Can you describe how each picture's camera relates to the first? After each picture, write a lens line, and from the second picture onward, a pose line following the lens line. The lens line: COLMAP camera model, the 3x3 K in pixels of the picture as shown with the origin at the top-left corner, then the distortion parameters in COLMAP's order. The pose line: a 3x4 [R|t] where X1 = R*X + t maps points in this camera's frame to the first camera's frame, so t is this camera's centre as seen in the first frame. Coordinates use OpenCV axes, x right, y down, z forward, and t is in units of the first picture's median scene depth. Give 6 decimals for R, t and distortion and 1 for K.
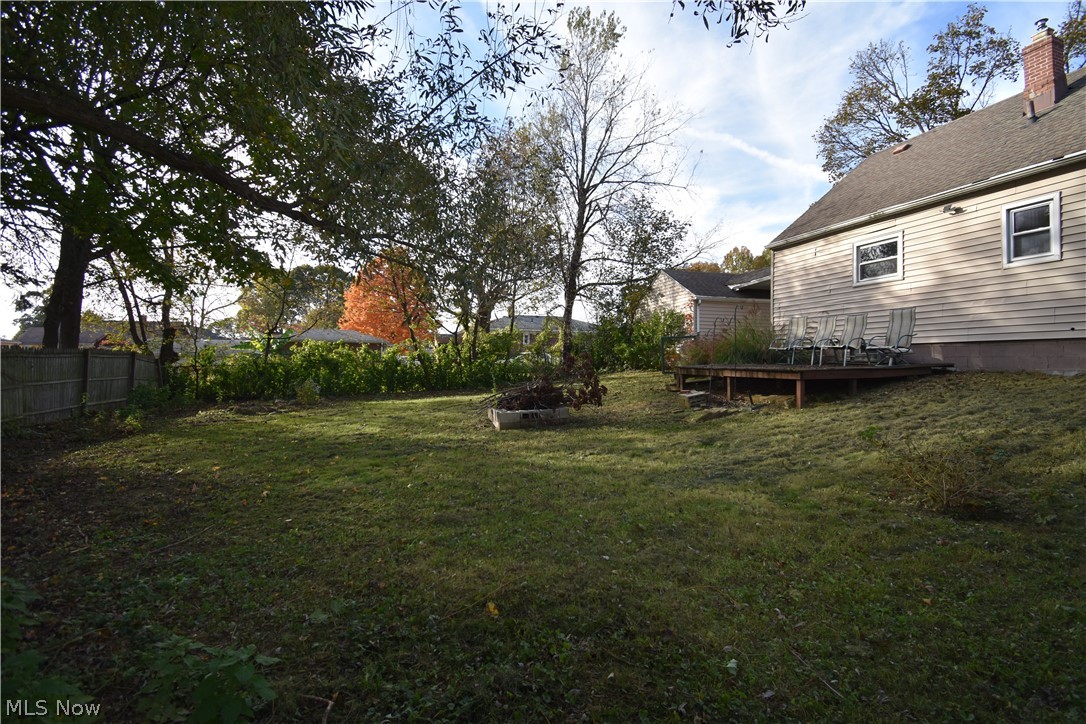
lens RADIAL K [[473.8, 0, 542.2], [0, 473.8, 360.0], [0, 0, 1]] dist [-0.029632, -0.000930]
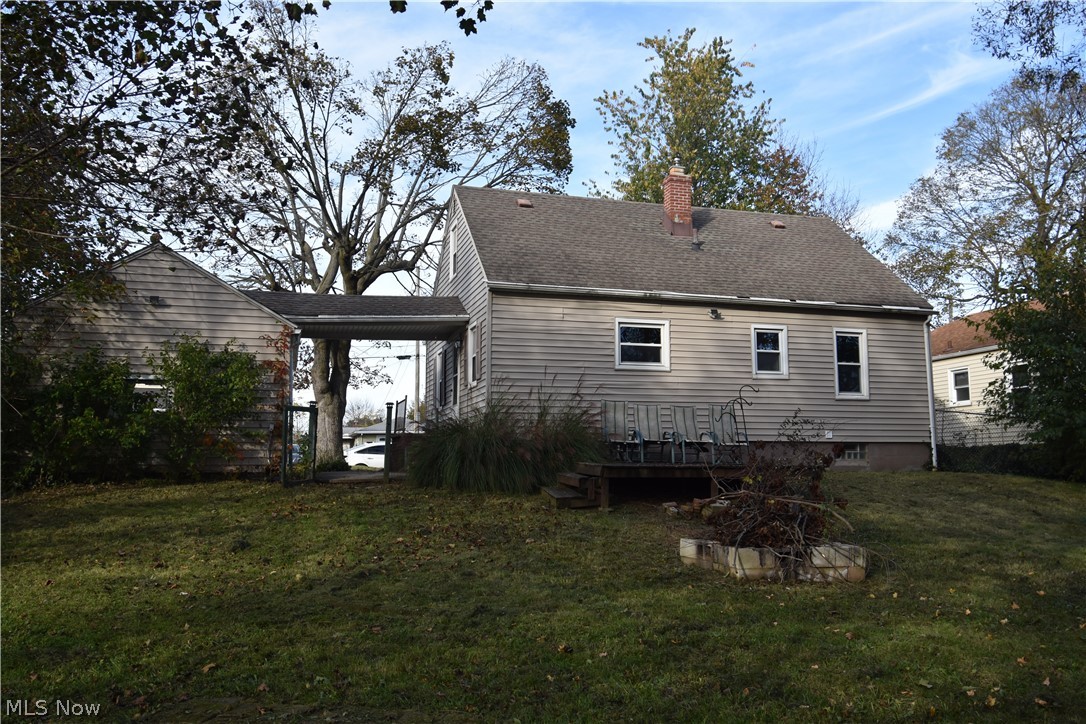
lens RADIAL K [[879.9, 0, 542.4], [0, 879.9, 359.6], [0, 0, 1]] dist [0.000989, 0.001122]
pose [[0.060184, 0.129315, 0.989776, -0.969926], [-0.004353, 0.991598, -0.129288, 0.032776], [-0.998178, 0.003473, 0.060241, 1.120243]]
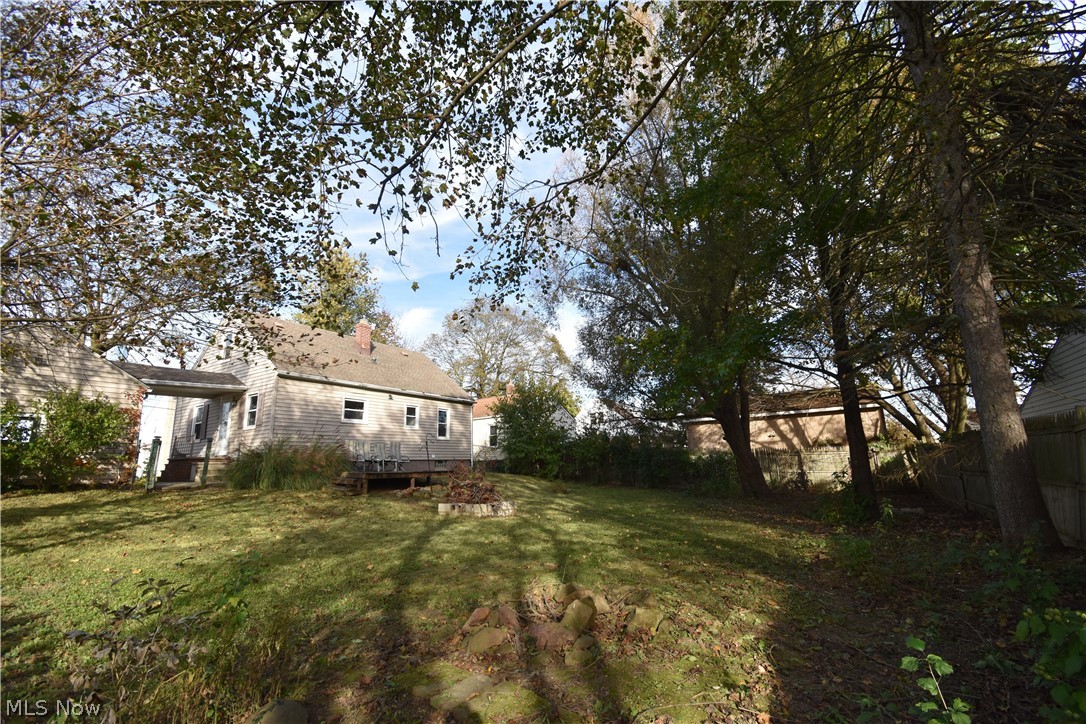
lens RADIAL K [[473.8, 0, 548.1], [0, 473.8, 362.3], [0, 0, 1]] dist [-0.029632, -0.000930]
pose [[-0.615950, 0.204347, 0.760820, -1.103414], [0.039686, 0.972594, -0.229098, 0.041975], [-0.786785, -0.110919, -0.607179, 1.553471]]
